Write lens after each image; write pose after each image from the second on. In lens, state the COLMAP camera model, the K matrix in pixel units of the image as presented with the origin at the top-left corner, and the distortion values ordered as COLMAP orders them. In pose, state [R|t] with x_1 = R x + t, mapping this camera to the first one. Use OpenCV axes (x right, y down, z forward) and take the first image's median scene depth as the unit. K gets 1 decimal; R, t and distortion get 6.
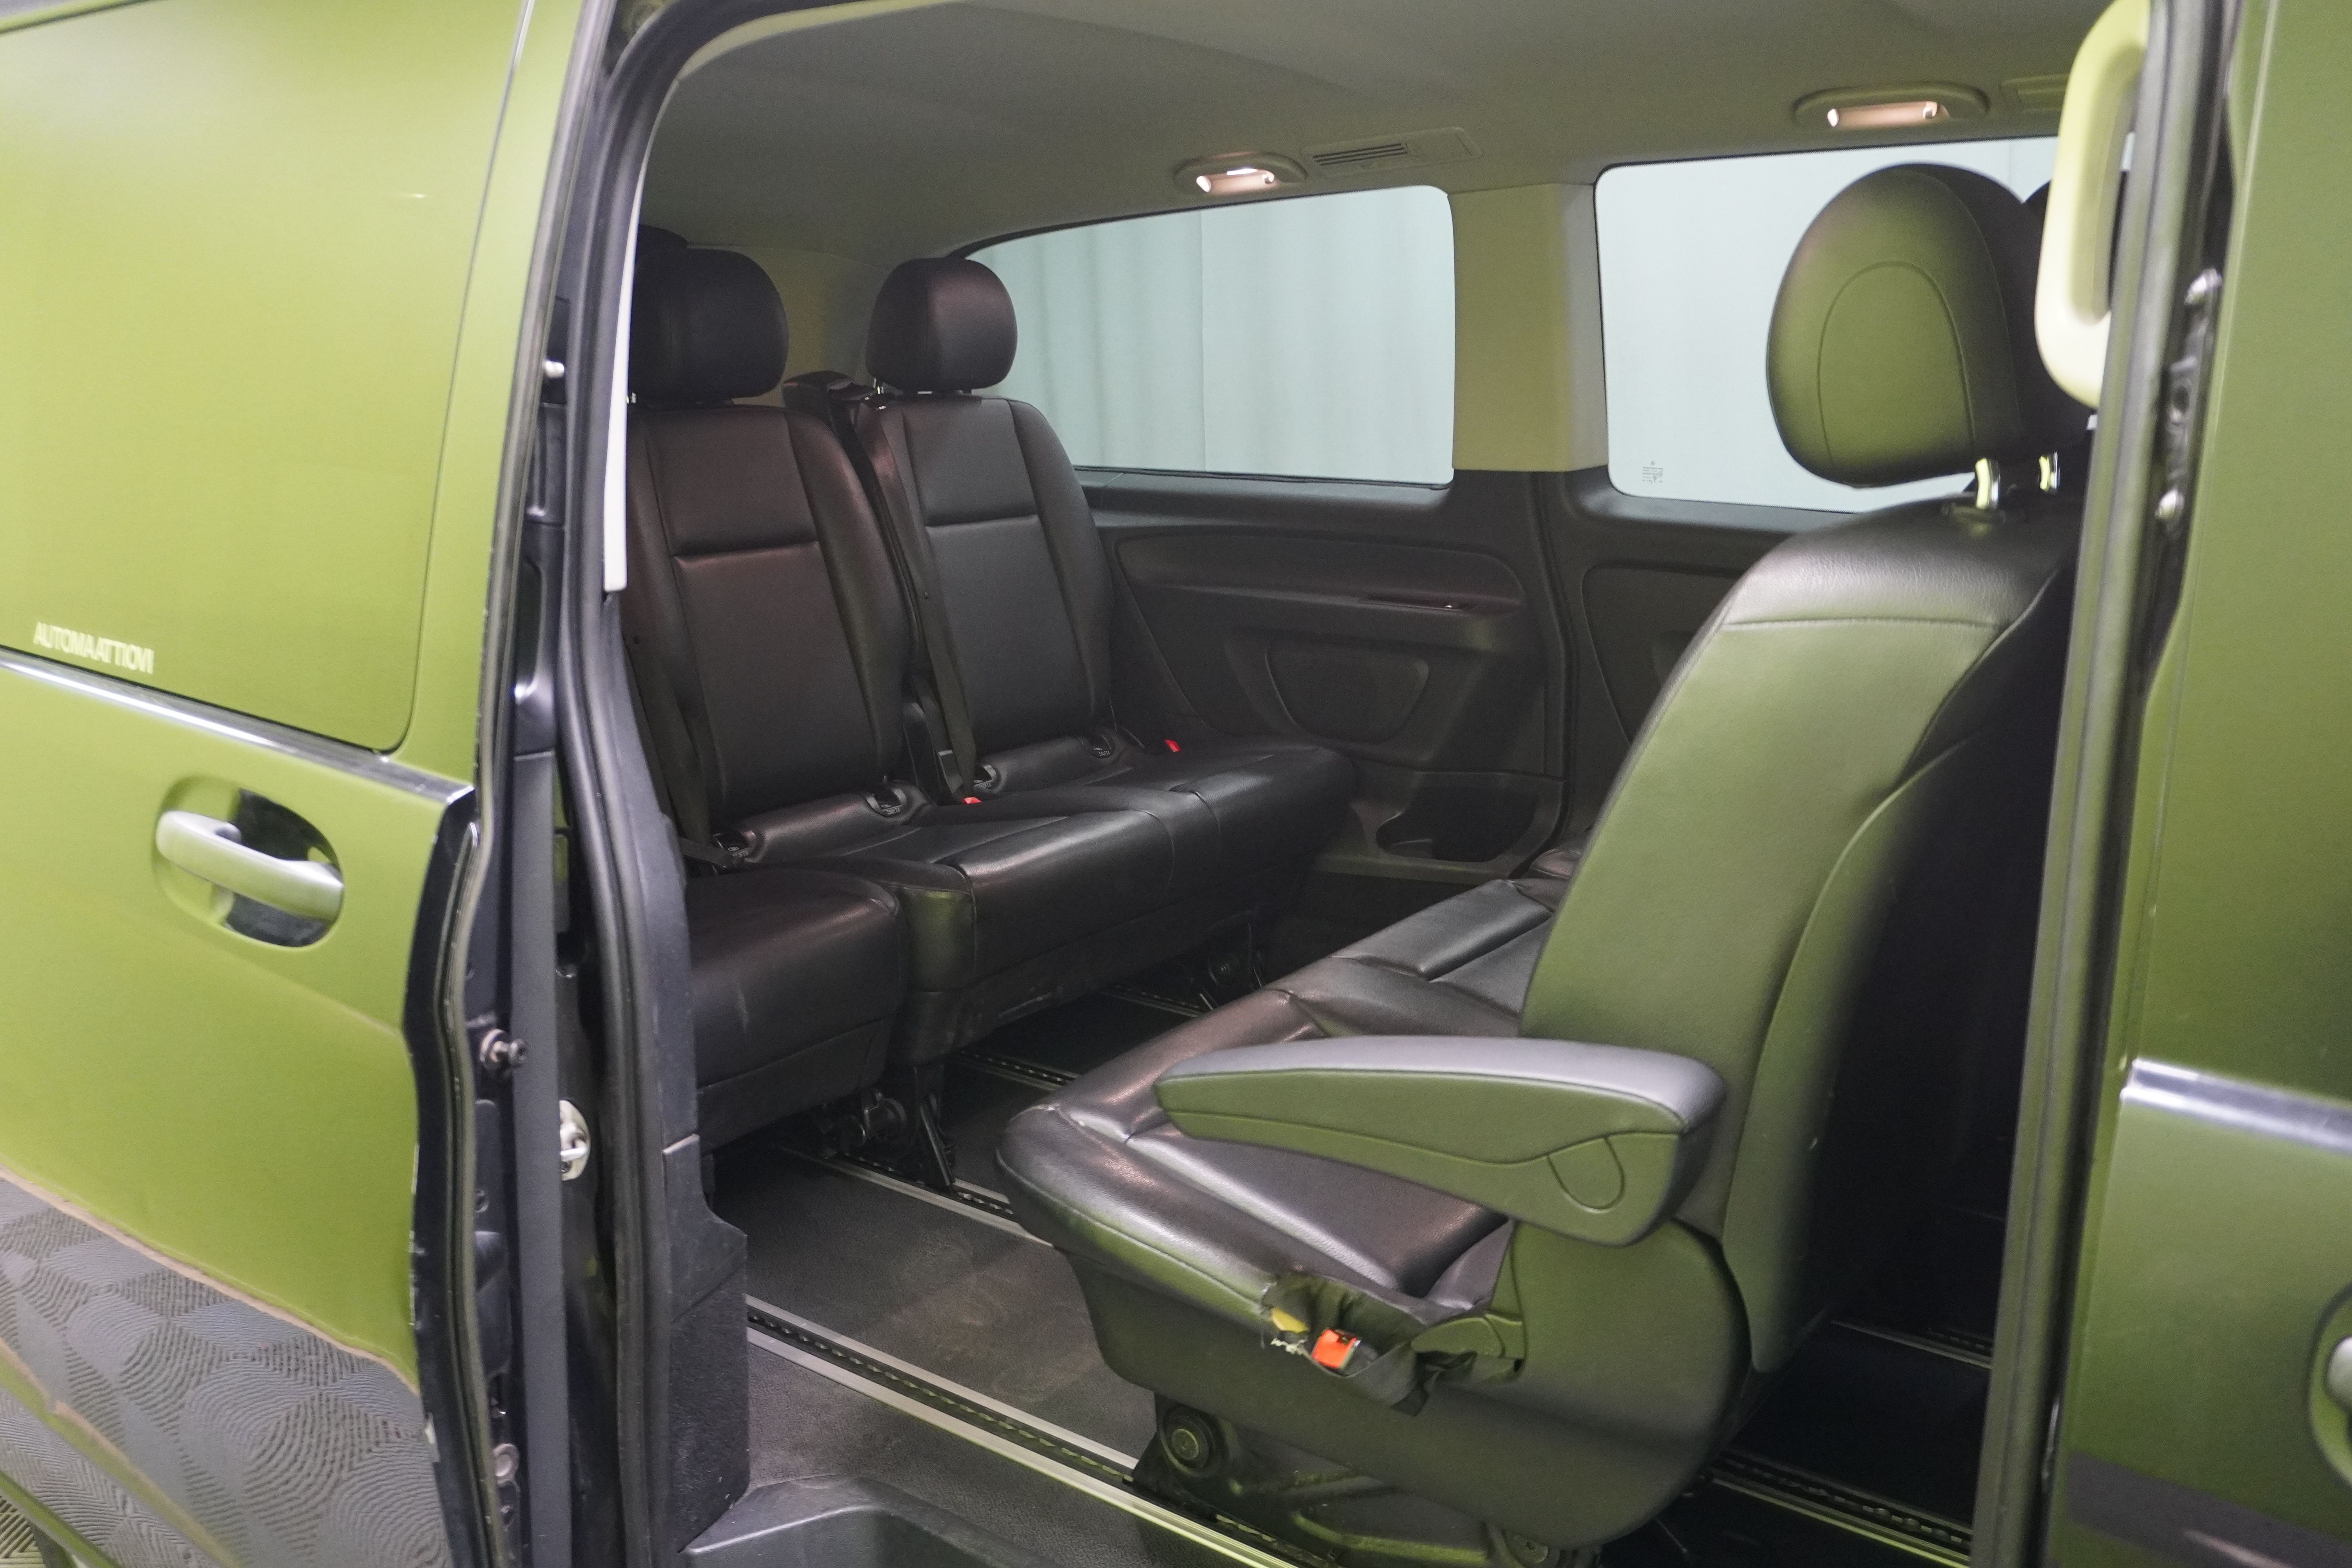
lens RADIAL K [[2036.7, 0, 1170.1], [0, 2036.7, 789.0], [0, 0, 1]] dist [-0.057434, -0.015875]
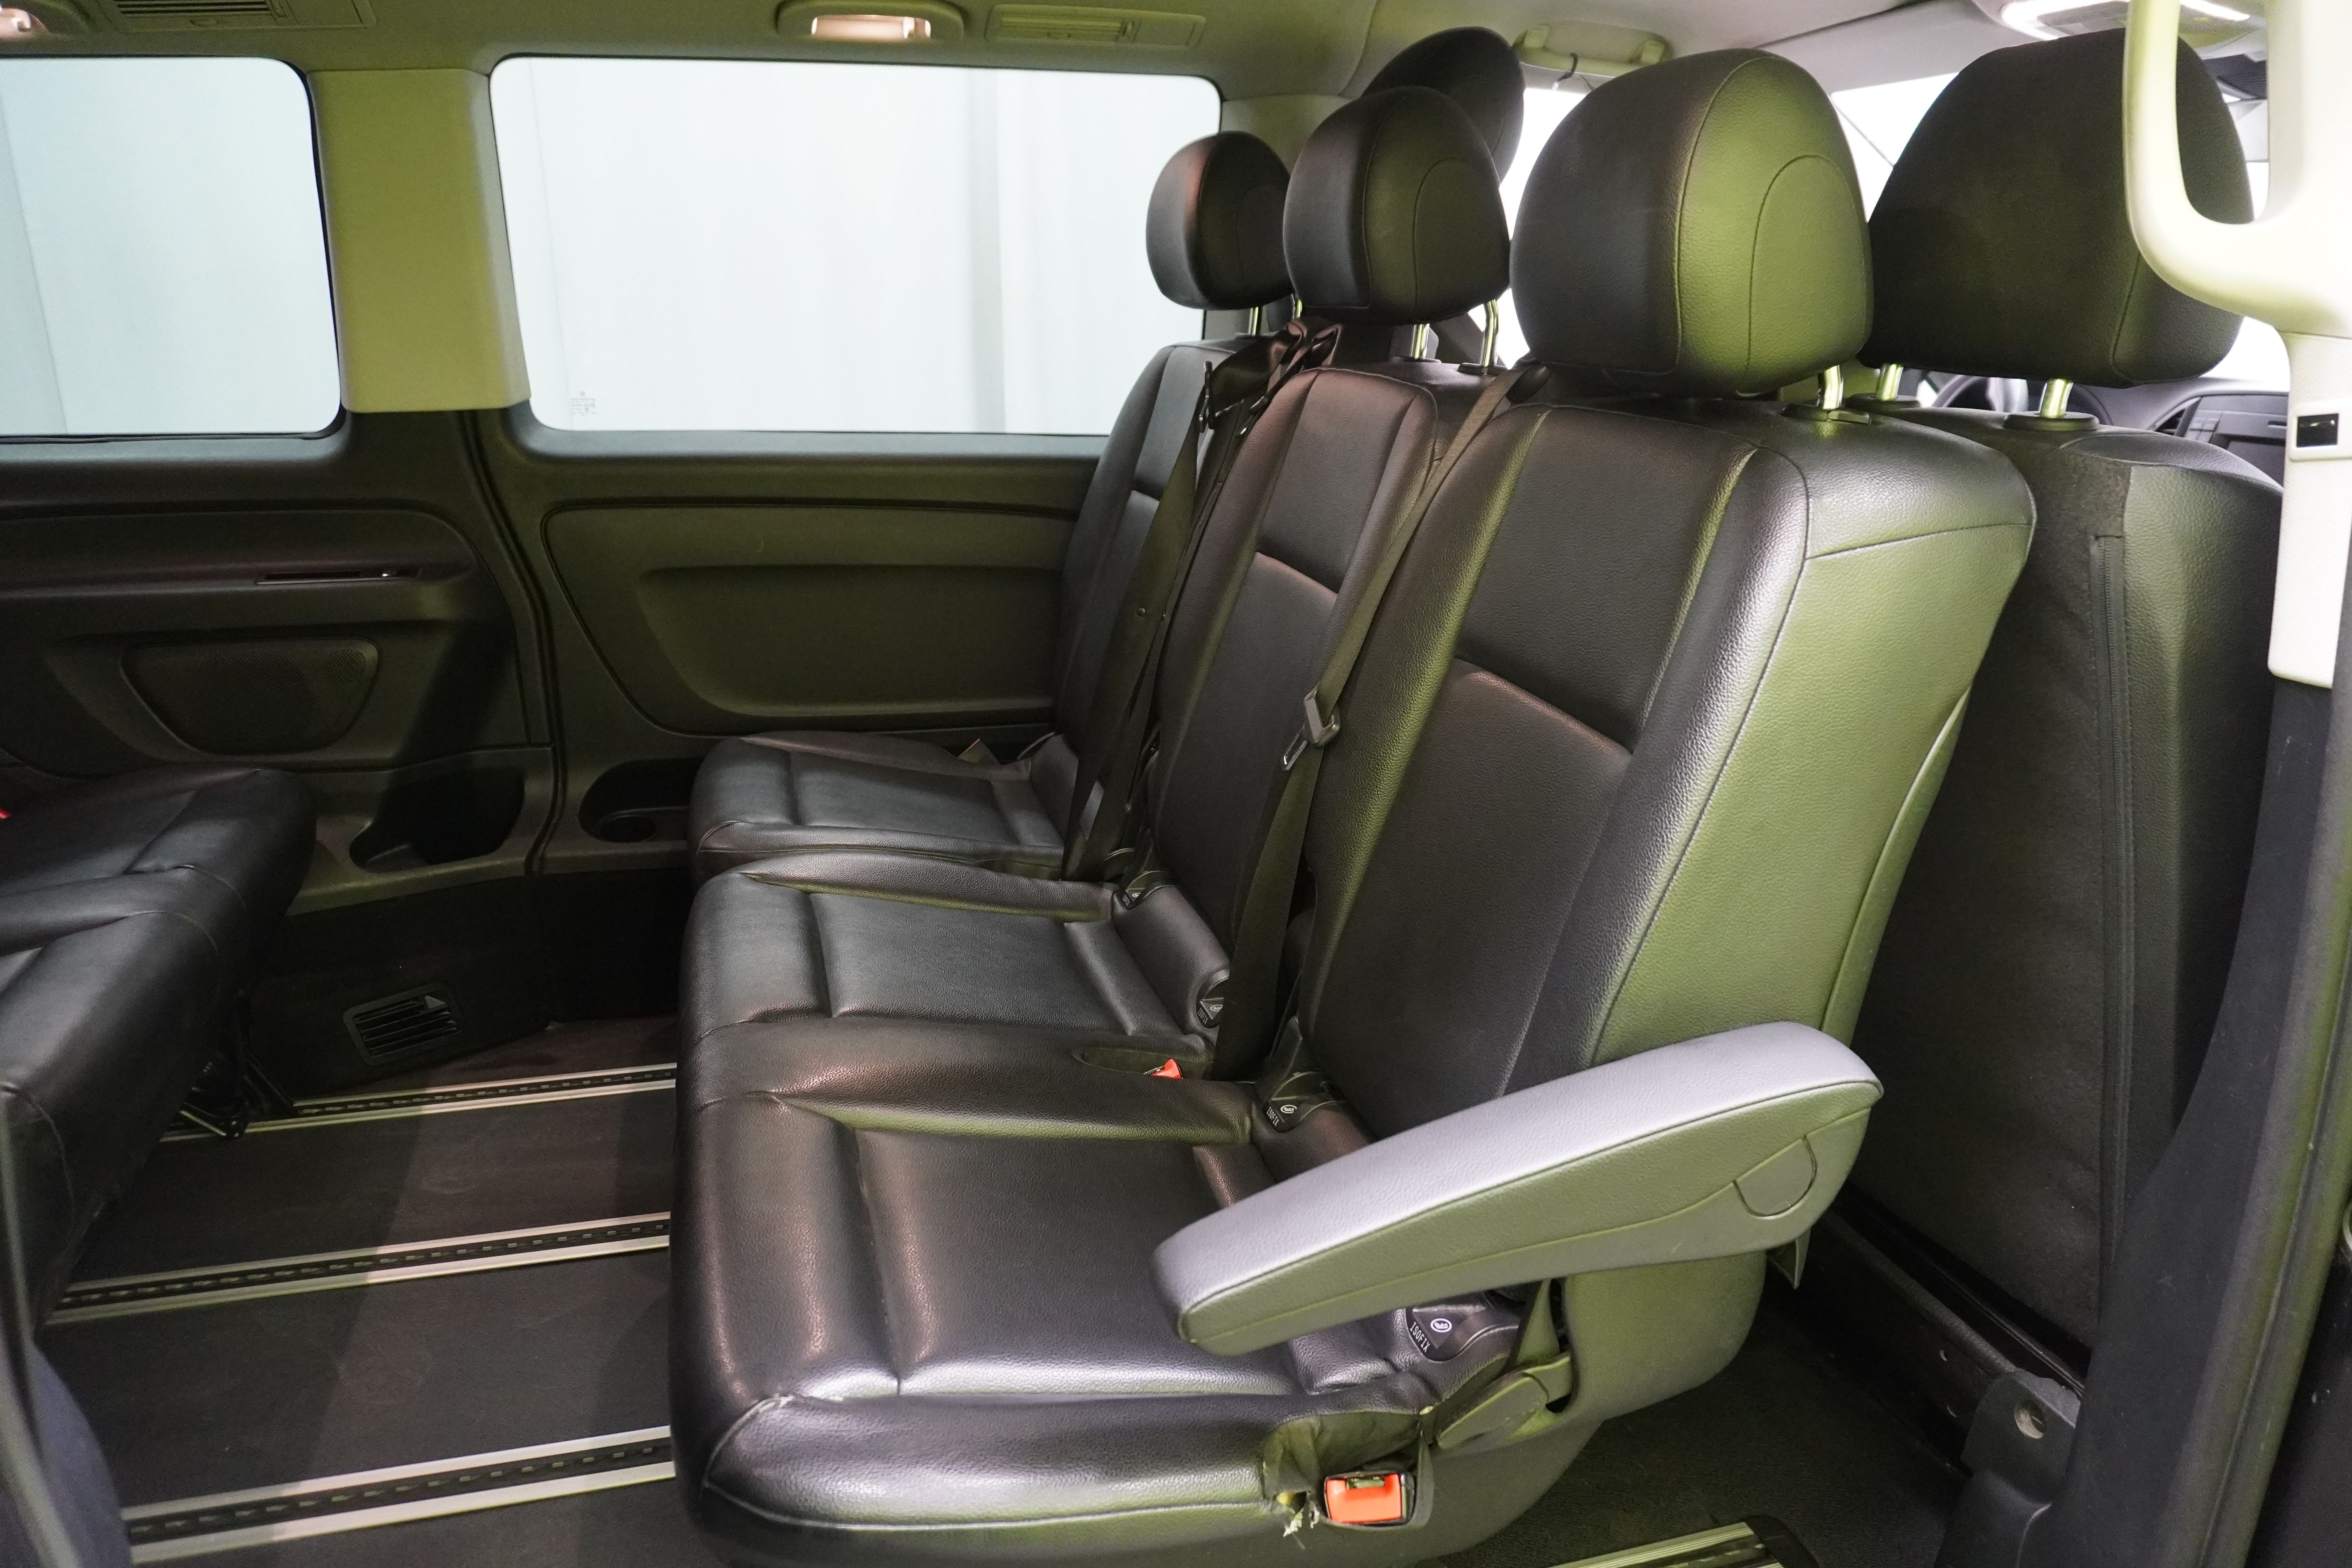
lens RADIAL K [[1572.2, 0, 1177.0], [0, 1572.2, 778.3], [0, 0, 1]] dist [-0.042623, 0.009897]
pose [[0.585525, -0.227288, 0.778139, -0.846138], [0.157067, 0.973509, 0.166166, -0.270463], [-0.795293, 0.024926, 0.605713, 1.472491]]
